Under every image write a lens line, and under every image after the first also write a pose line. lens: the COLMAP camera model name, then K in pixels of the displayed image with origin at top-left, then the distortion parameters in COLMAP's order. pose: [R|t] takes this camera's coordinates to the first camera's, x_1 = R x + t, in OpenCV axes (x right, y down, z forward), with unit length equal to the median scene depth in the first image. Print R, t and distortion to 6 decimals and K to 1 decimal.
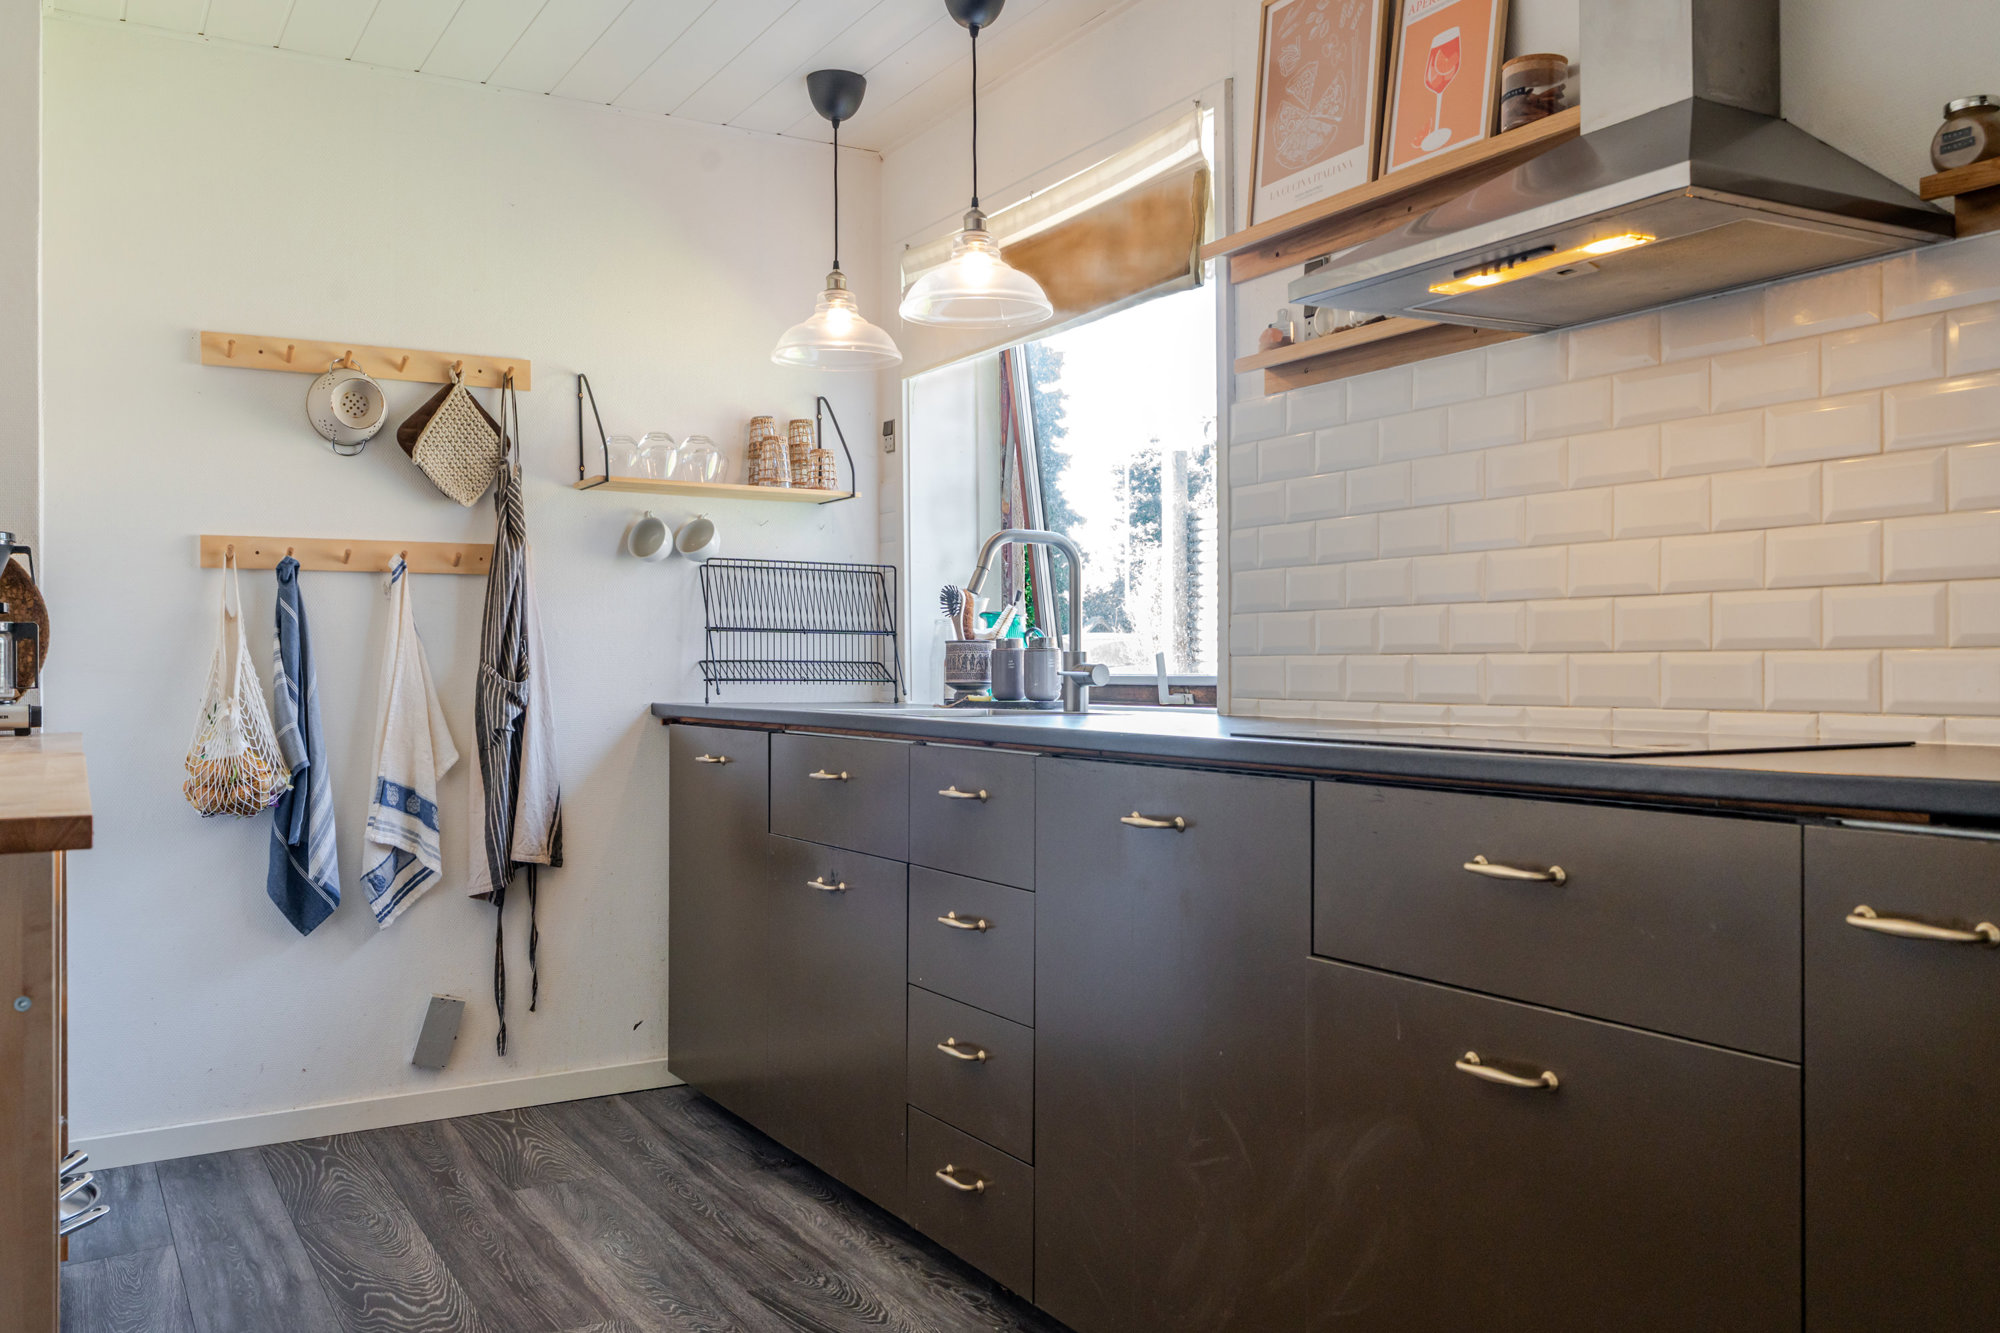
lens RADIAL K [[1600.0, 0, 1002.9], [0, 1600.0, 663.9], [0, 0, 1]] dist [-0.002544, 0.009710]
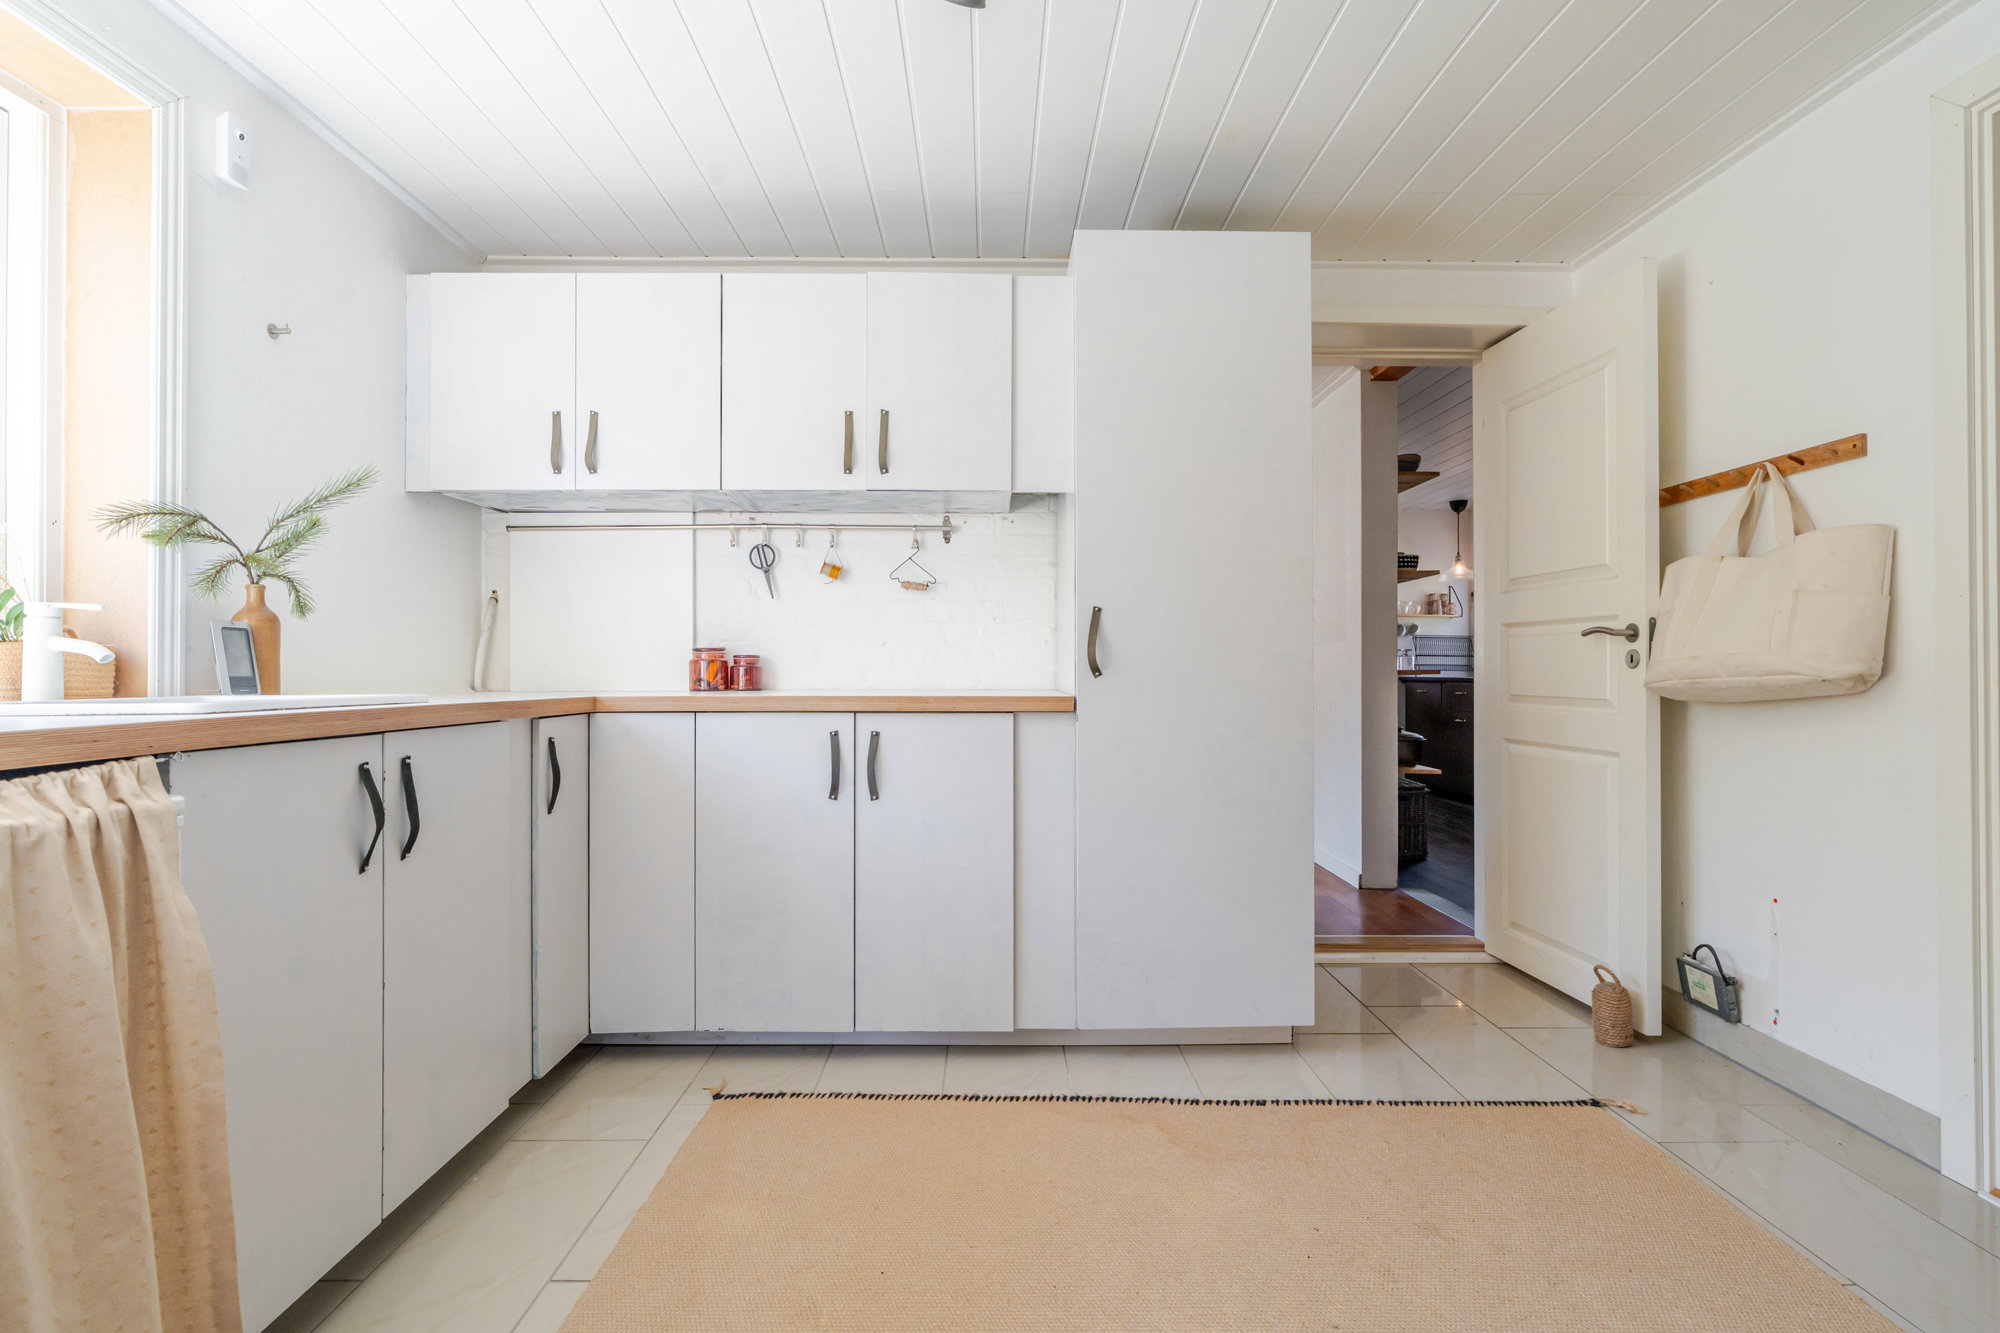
lens RADIAL K [[944.5, 0, 1001.9], [0, 944.5, 663.7], [0, 0, 1]] dist [-0.005939, 0.002579]
pose [[0.874761, 0.002342, -0.484549, 0.025022], [-0.004537, 0.999984, -0.003358, 0.007455], [0.484533, 0.005136, 0.874758, -1.346331]]
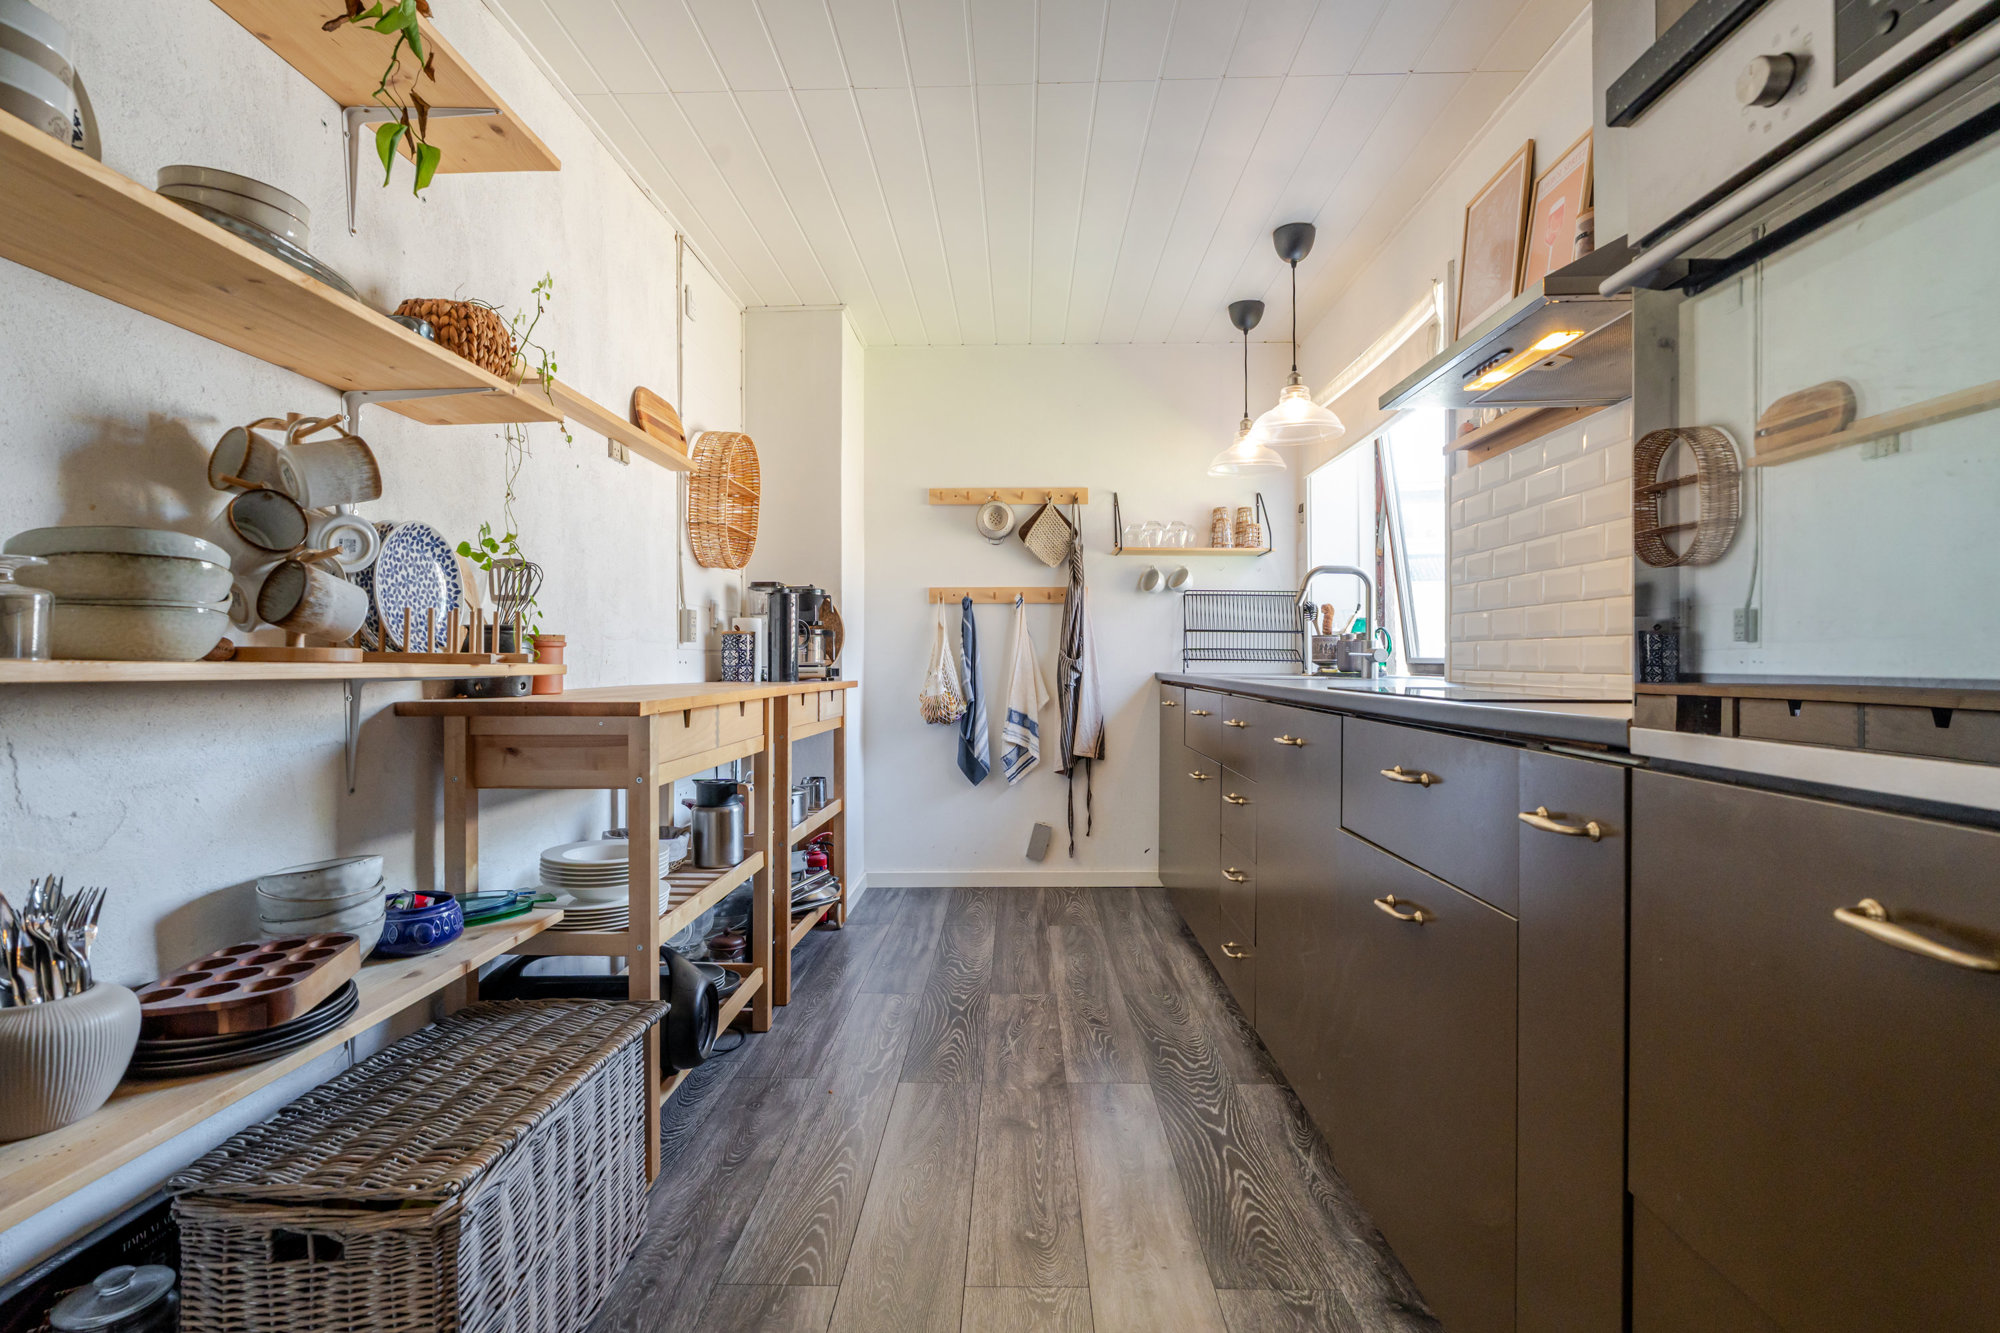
lens RADIAL K [[944.5, 0, 1051.0], [0, 944.5, 664.0], [0, 0, 1]] dist [-0.005939, 0.002579]
pose [[0.856338, 0.005515, -0.516386, 0.244251], [-0.002626, 0.999977, 0.006325, 0.009395], [0.516409, -0.004060, 0.856333, 0.034918]]
